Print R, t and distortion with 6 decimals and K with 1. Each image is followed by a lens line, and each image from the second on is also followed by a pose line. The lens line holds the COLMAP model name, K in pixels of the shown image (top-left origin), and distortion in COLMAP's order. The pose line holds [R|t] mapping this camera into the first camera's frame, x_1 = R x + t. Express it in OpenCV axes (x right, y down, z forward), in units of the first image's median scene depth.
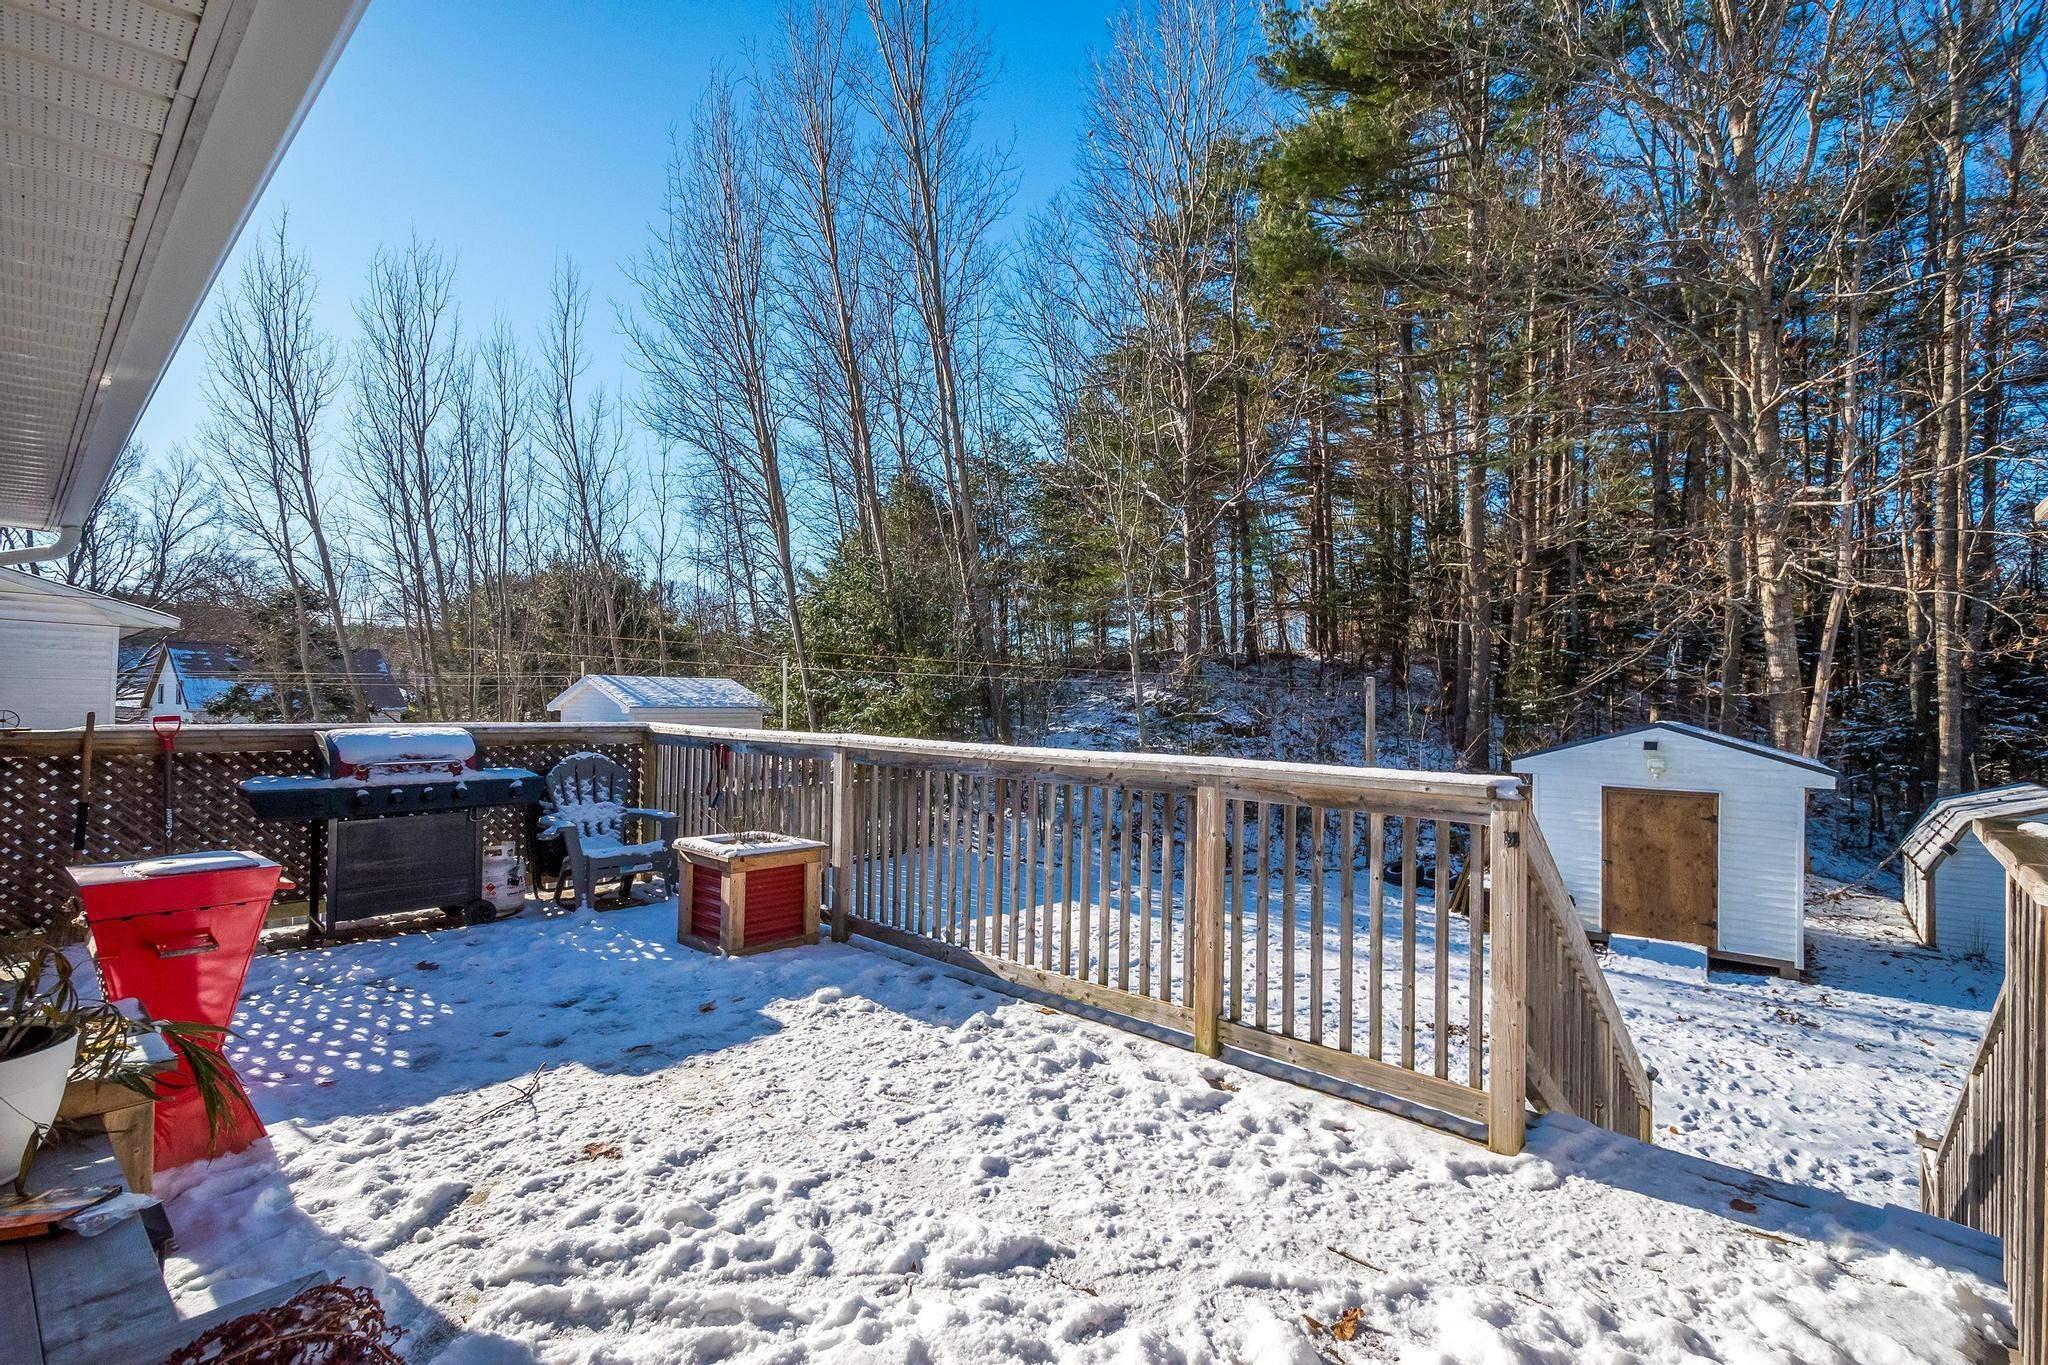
lens RADIAL K [[912.8, 0, 1024.0], [0, 912.8, 682.5], [0, 0, 1]] dist [-0.000967, -0.000555]
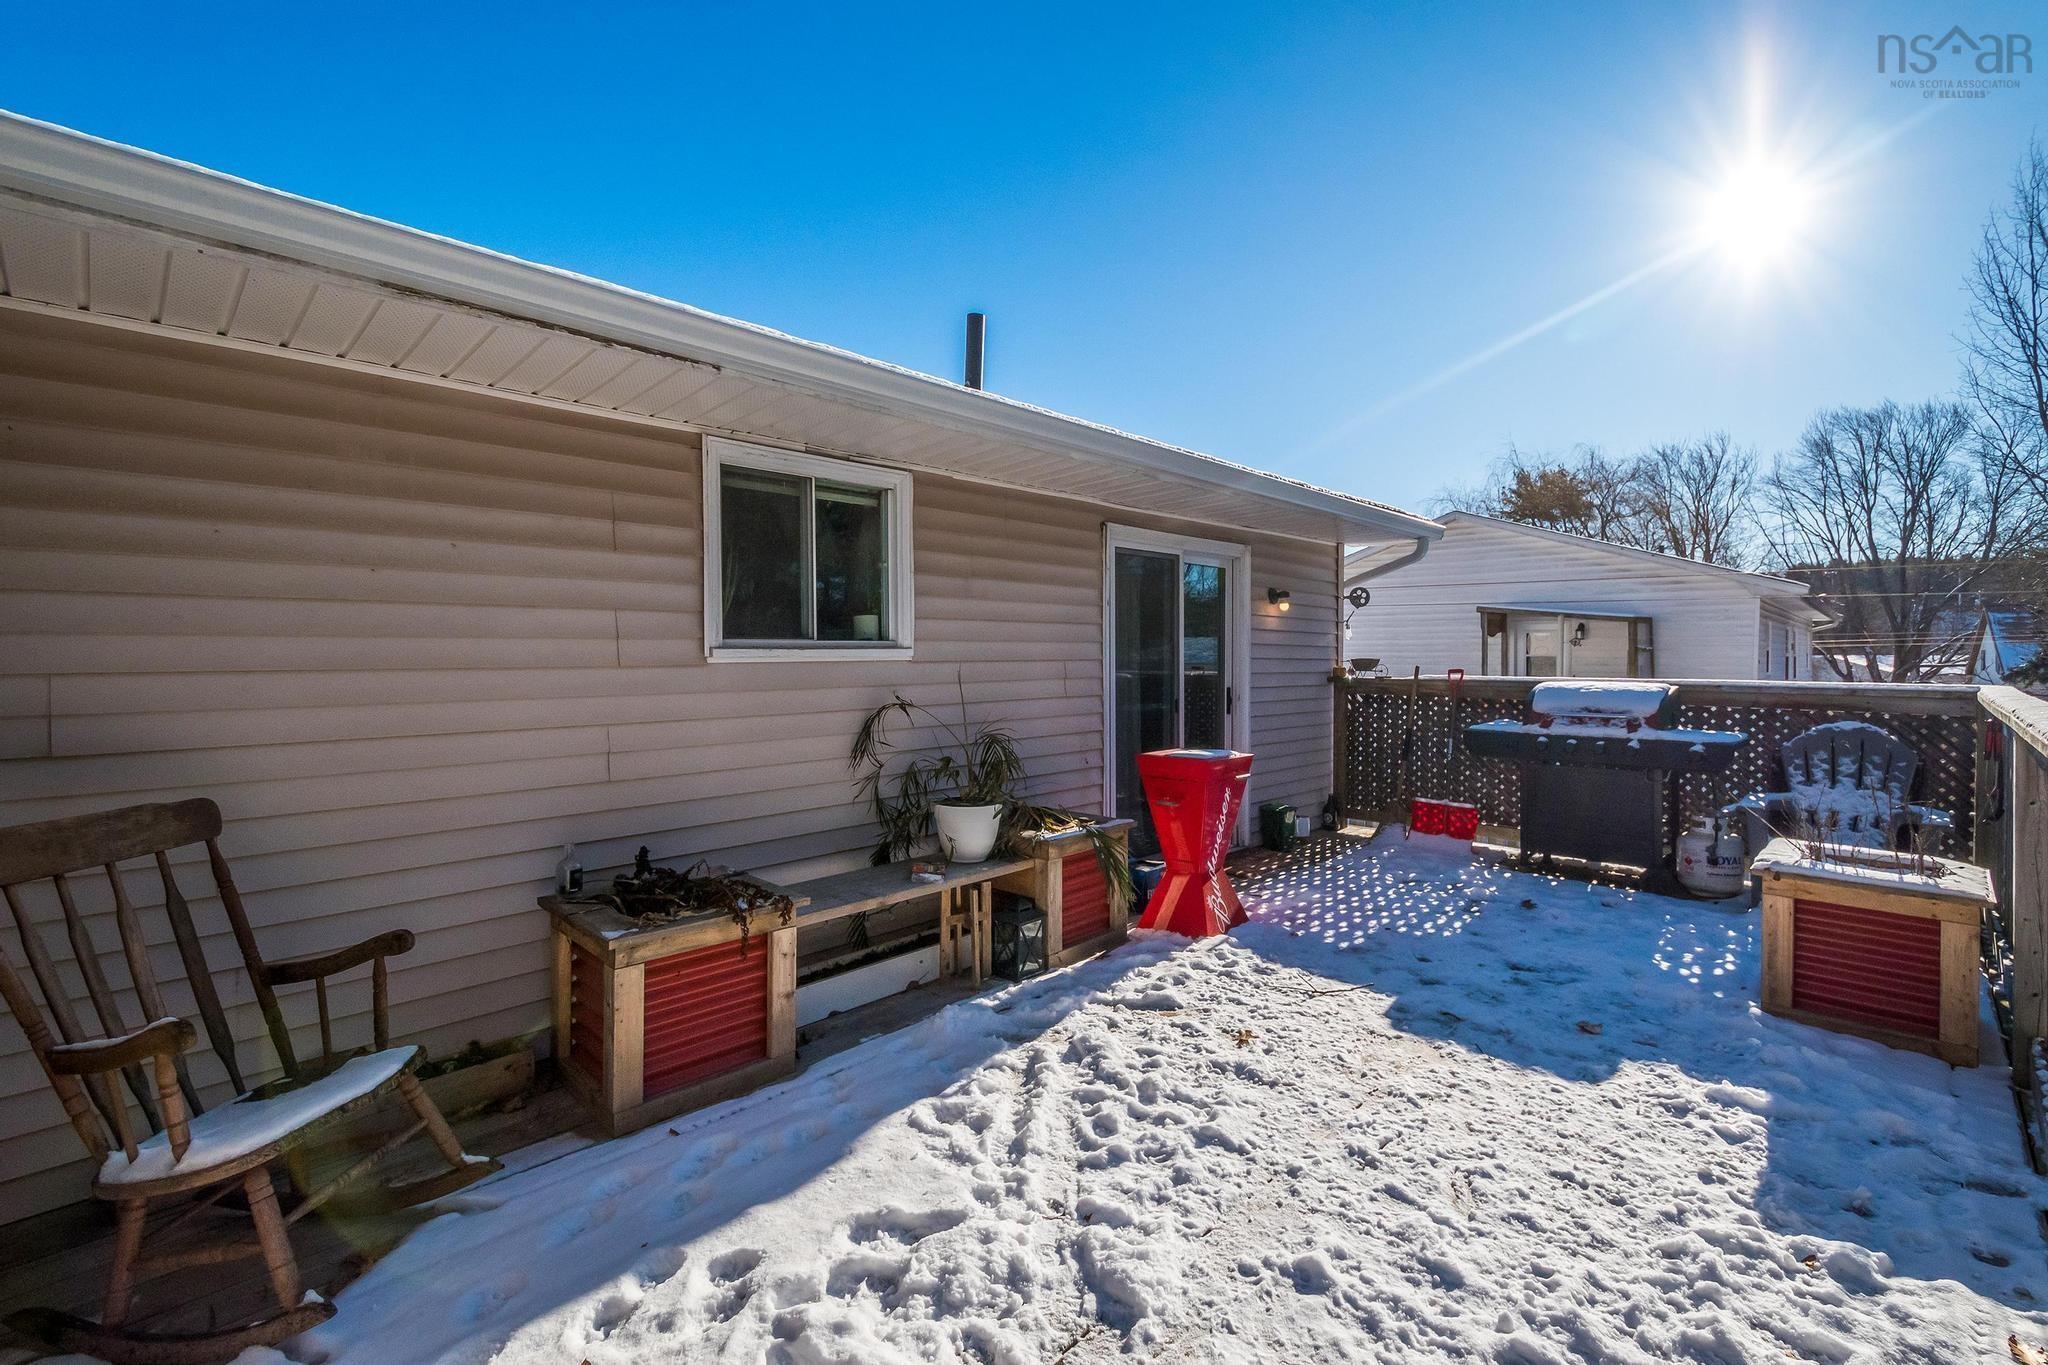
lens RADIAL K [[874.0, 0, 1023.9], [0, 874.0, 654.9], [0, 0, 1]] dist [0.003873, 0.000220]
pose [[-0.054917, -0.013048, -0.998406, 0.557113], [0.017484, 0.999749, -0.014027, 0.035616], [0.998338, -0.018227, -0.054676, 0.671830]]
